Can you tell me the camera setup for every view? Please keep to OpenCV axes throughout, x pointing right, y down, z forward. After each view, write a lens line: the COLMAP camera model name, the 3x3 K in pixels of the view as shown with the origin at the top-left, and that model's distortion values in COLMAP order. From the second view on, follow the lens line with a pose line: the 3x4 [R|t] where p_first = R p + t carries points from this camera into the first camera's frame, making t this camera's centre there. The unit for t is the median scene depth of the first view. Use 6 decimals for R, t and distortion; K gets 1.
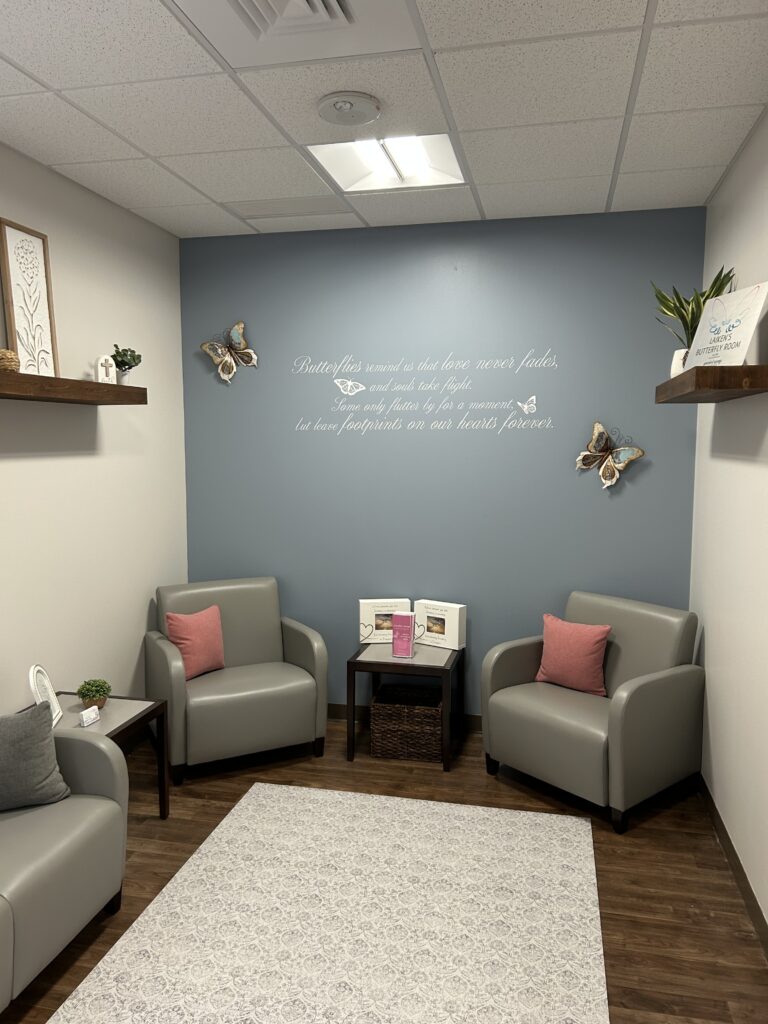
lens RADIAL K [[765.0, 0, 378.3], [0, 765.0, 514.0], [0, 0, 1]] dist [0.048754, -0.059827]
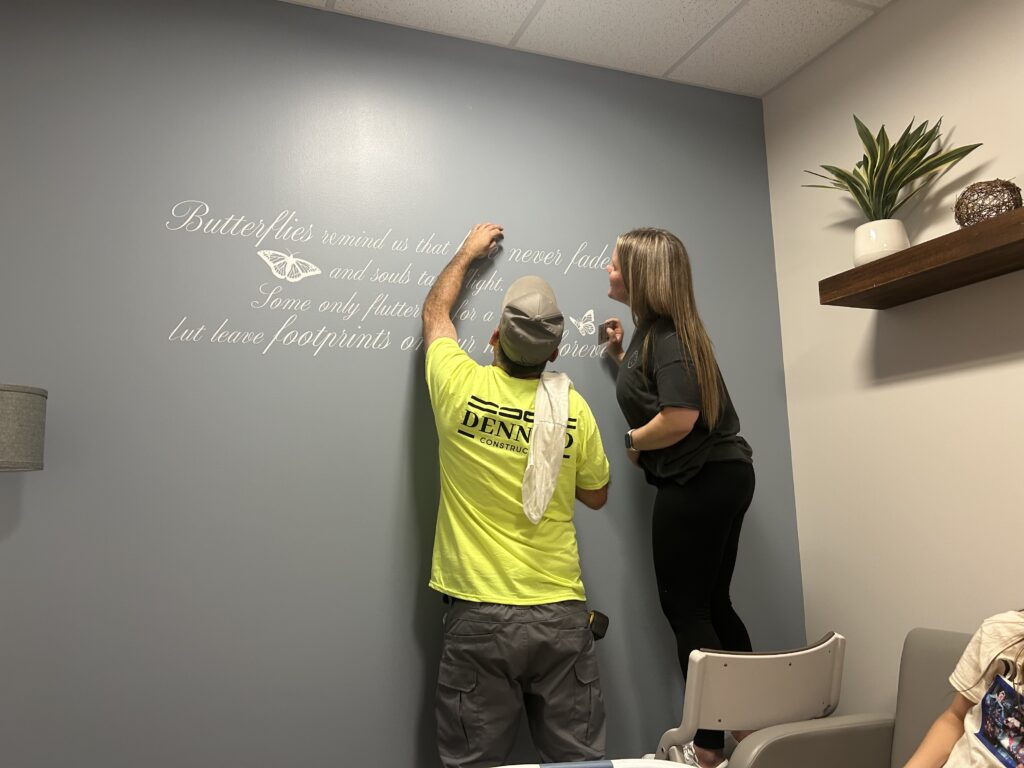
lens RADIAL K [[765.0, 0, 506.9], [0, 765.0, 387.3], [0, 0, 1]] dist [0.048754, -0.059827]
pose [[0.826463, 0.057209, 0.560077, -0.222792], [0.084118, 0.971109, -0.223321, 0.050926], [-0.556671, 0.231679, 0.797773, 0.547762]]
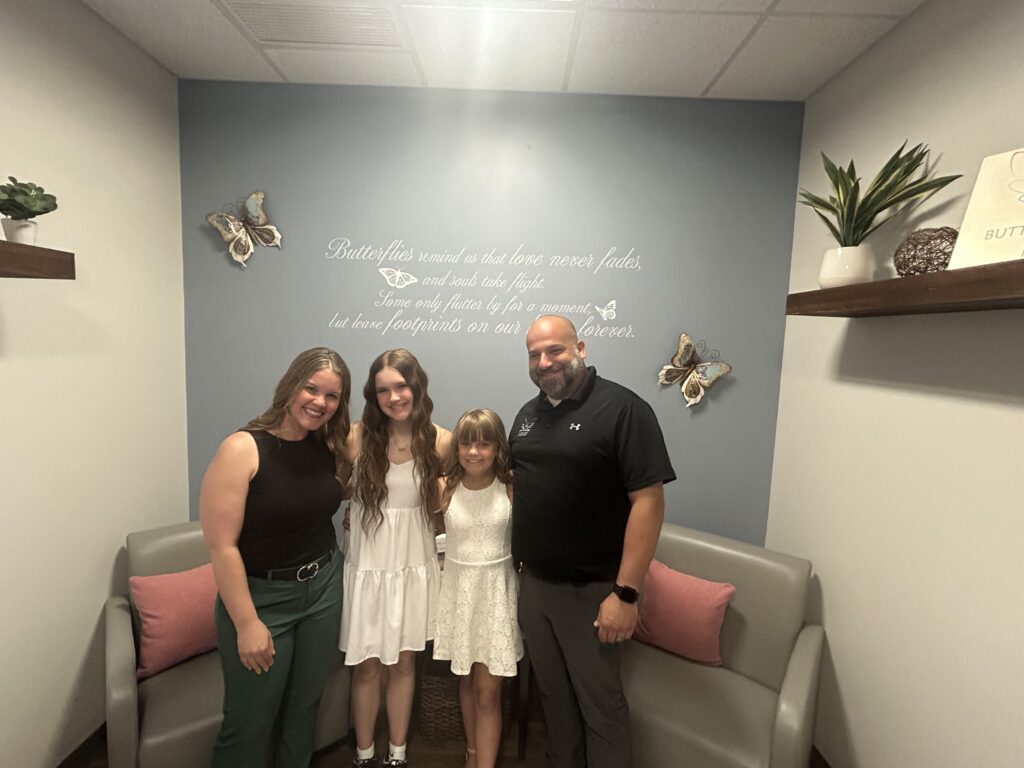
lens RADIAL K [[493.9, 0, 510.0], [0, 493.9, 385.9], [0, 0, 1]] dist [-0.012525, 0.003991]
pose [[0.975787, 0.014355, 0.218253, -0.036637], [-0.015659, 0.999868, 0.004246, -0.057195], [-0.218163, -0.007560, 0.975883, 0.483637]]
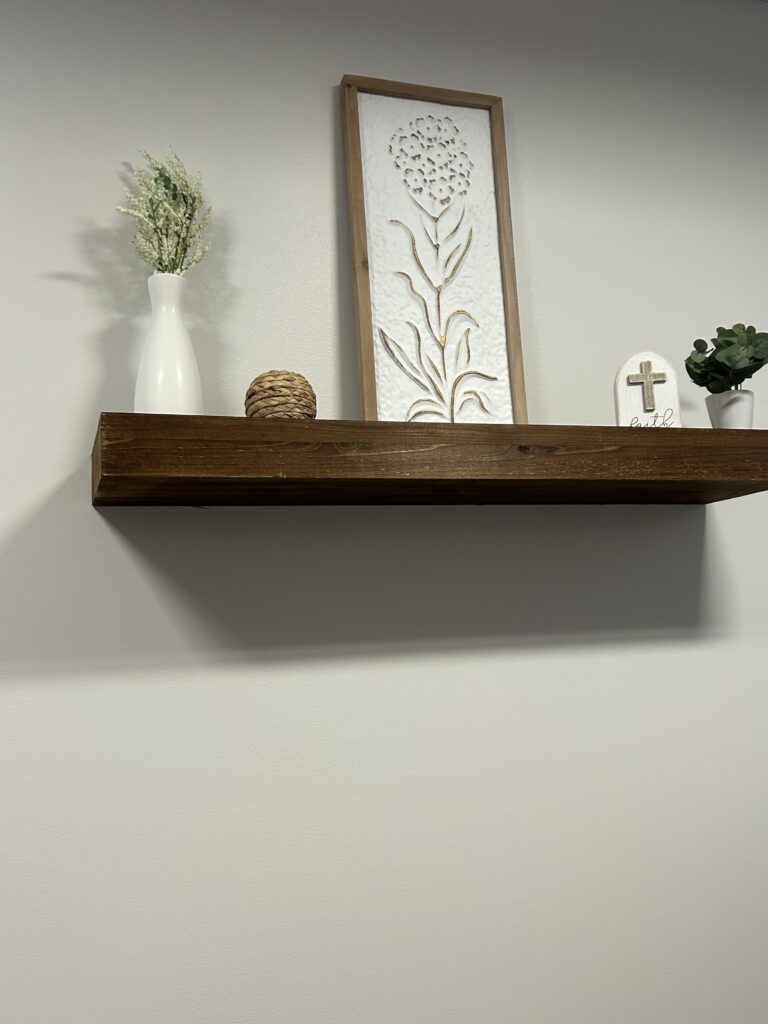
lens RADIAL K [[975.2, 0, 388.6], [0, 975.2, 514.7], [0, 0, 1]] dist [0.088483, 0.000000]
pose [[0.523413, -0.119769, -0.843619, -0.040721], [-0.040089, 0.985514, -0.164787, -0.047484], [0.851135, 0.120071, 0.511030, 0.579997]]
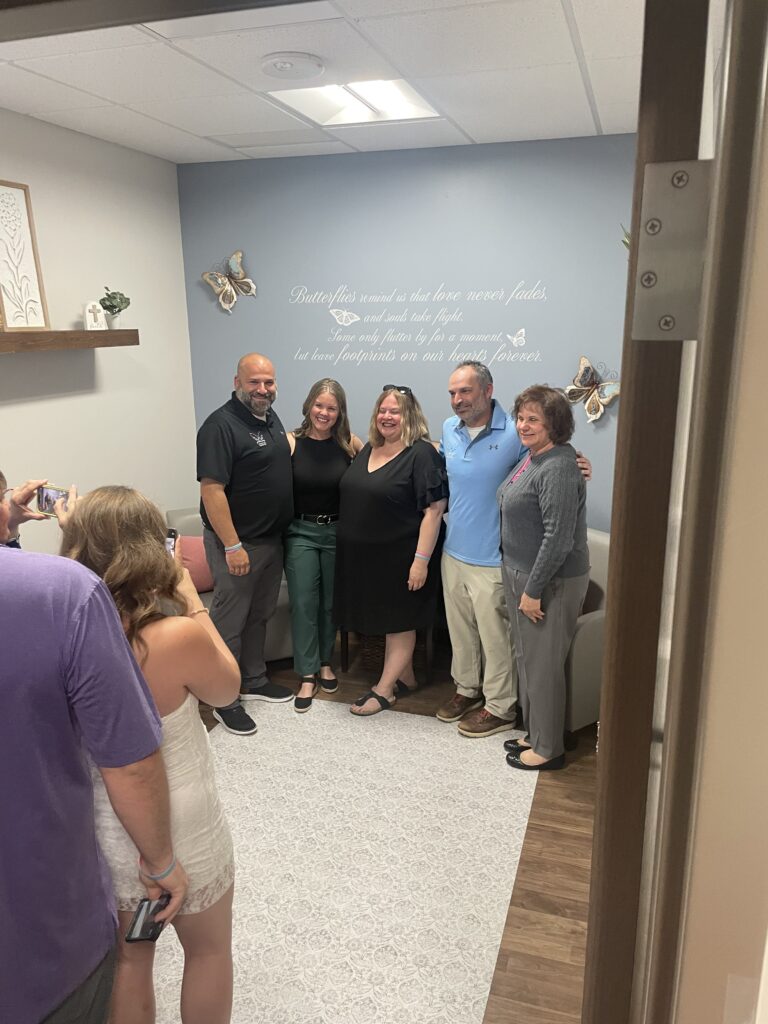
lens RADIAL K [[769.4, 0, 396.0], [0, 769.4, 509.3], [0, 0, 1]] dist [0.052833, -0.061141]
pose [[0.997208, 0.012804, -0.073573, 0.116997], [-0.001893, 0.989208, 0.146504, -0.069353], [0.074655, -0.145956, 0.986470, -0.043534]]
